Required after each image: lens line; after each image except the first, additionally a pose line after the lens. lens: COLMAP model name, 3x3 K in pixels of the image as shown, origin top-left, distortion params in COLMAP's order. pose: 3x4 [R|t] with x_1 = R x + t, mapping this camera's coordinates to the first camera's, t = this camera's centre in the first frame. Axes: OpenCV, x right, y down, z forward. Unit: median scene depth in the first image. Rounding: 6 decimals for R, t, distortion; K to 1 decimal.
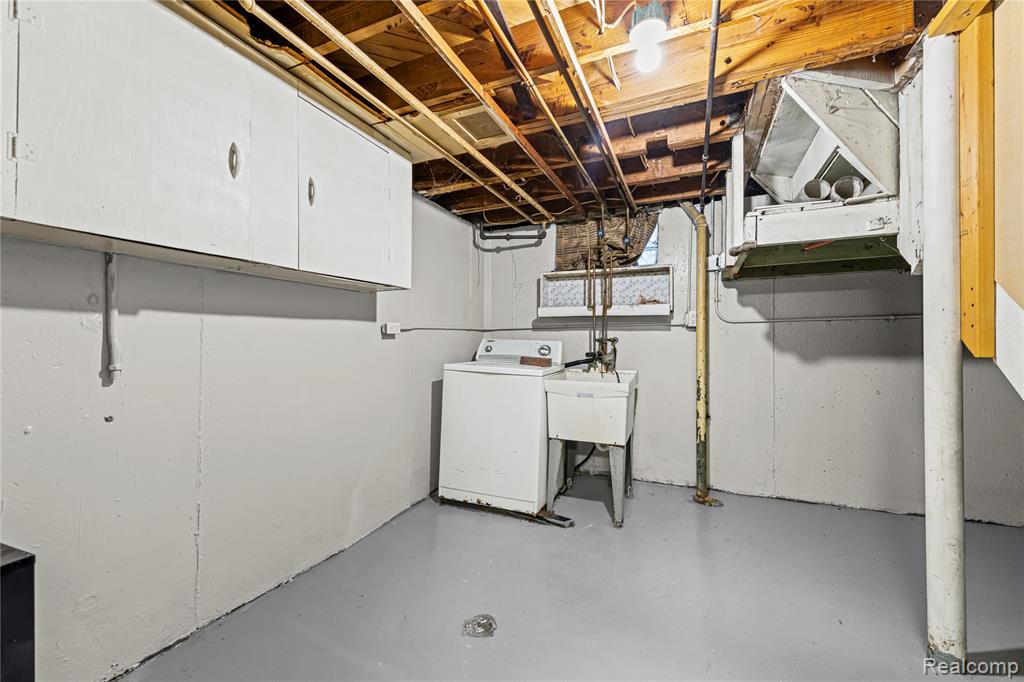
lens RADIAL K [[403.1, 0, 519.8], [0, 403.1, 339.7], [0, 0, 1]] dist [0.009117, -0.000004]
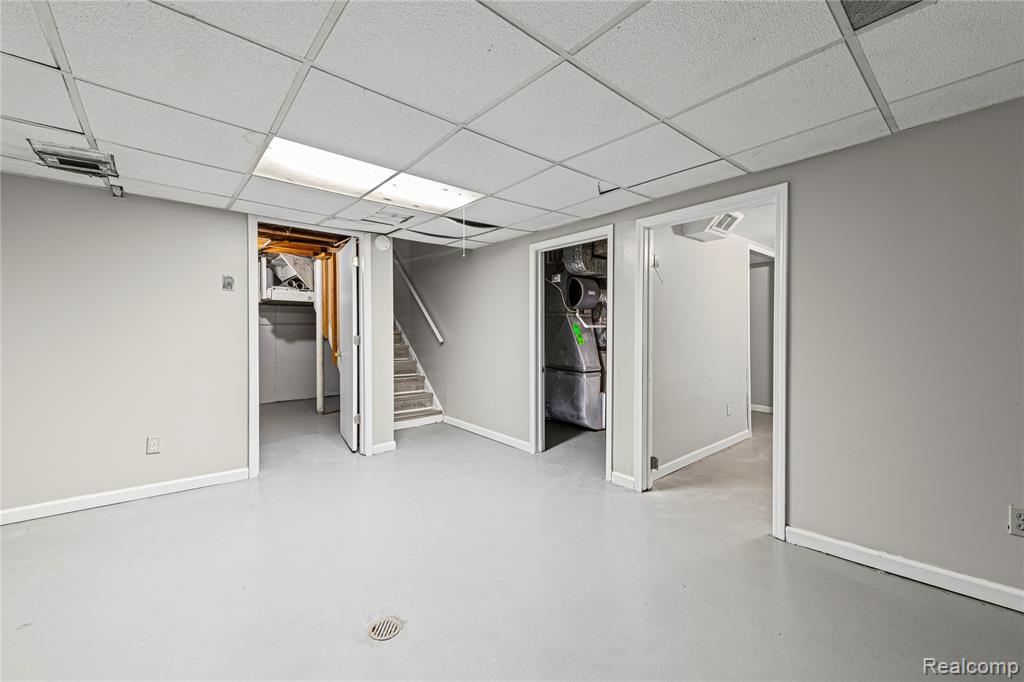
lens RADIAL K [[403.1, 0, 519.8], [0, 403.1, 339.7], [0, 0, 1]] dist [0.009117, -0.000004]
pose [[0.427768, -0.018024, 0.903709, -1.267539], [-0.012931, 0.999577, 0.026057, -0.057690], [-0.903796, -0.022832, 0.427354, -1.833093]]
